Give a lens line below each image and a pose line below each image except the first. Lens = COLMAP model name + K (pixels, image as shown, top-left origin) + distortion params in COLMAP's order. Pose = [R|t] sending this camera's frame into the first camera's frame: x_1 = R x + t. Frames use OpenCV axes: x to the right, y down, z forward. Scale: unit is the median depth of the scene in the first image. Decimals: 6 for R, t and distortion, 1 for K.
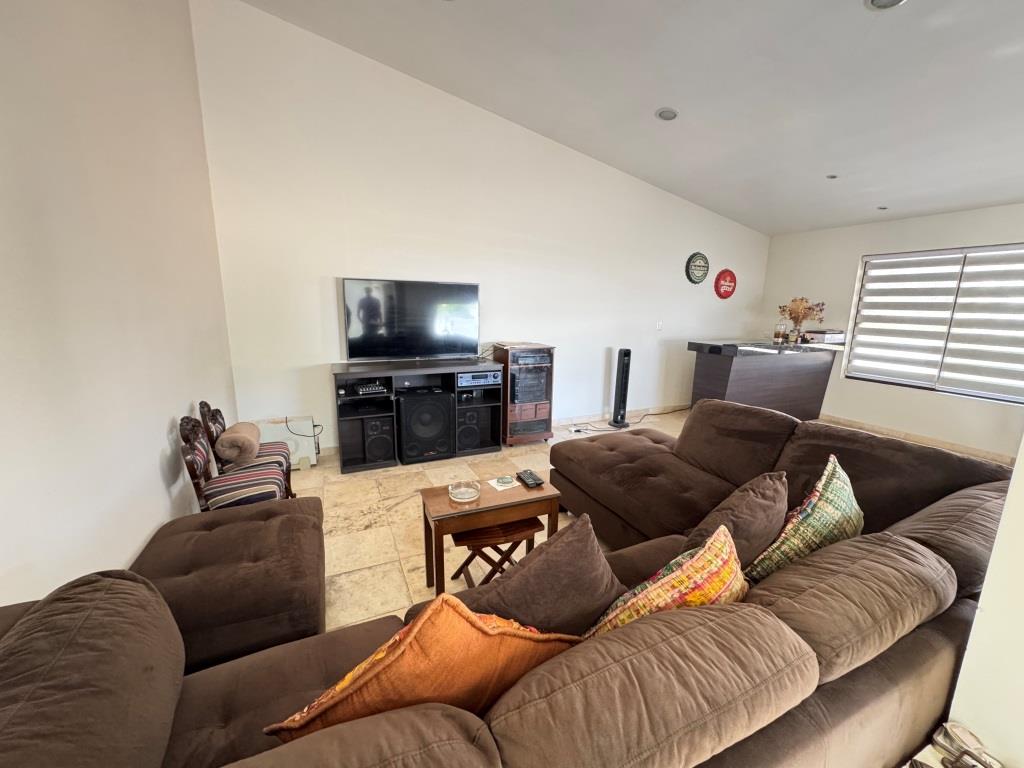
lens RADIAL K [[410.3, 0, 511.7], [0, 410.3, 384.8], [0, 0, 1]] dist [-0.005813, 0.001557]
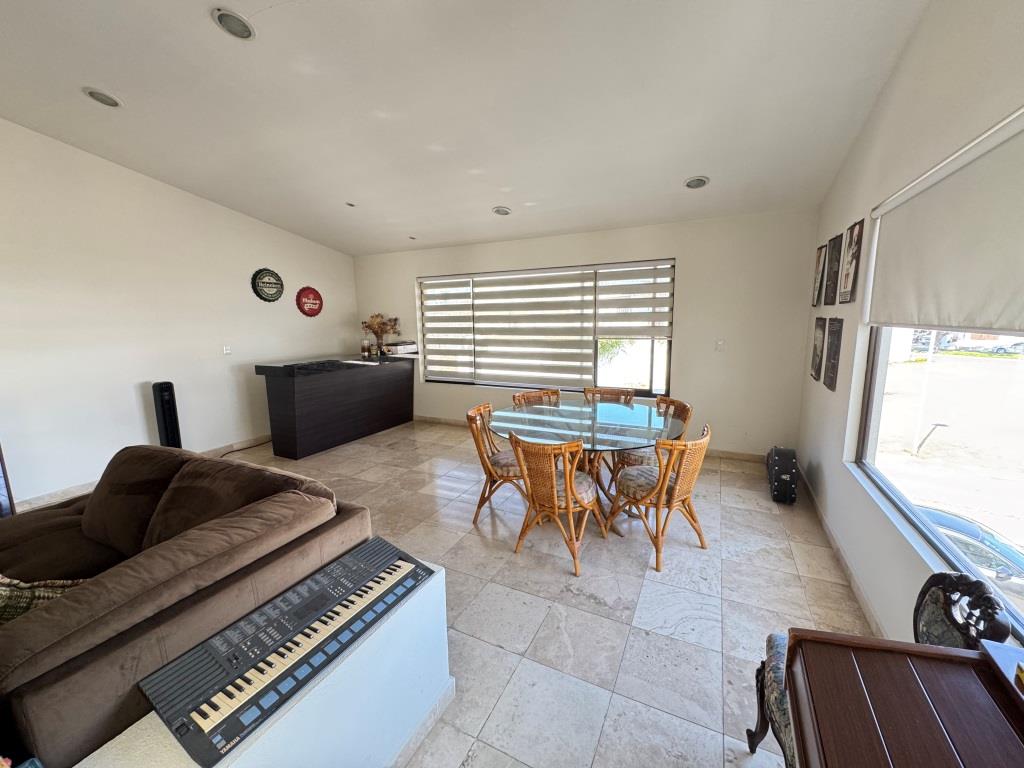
lens RADIAL K [[410.3, 0, 509.1], [0, 410.3, 385.4], [0, 0, 1]] dist [-0.005813, 0.001557]
pose [[0.769696, -0.133304, 0.624339, 0.271936], [0.151162, 0.988202, 0.024638, 0.001271], [-0.620257, 0.075413, 0.780765, -0.055807]]
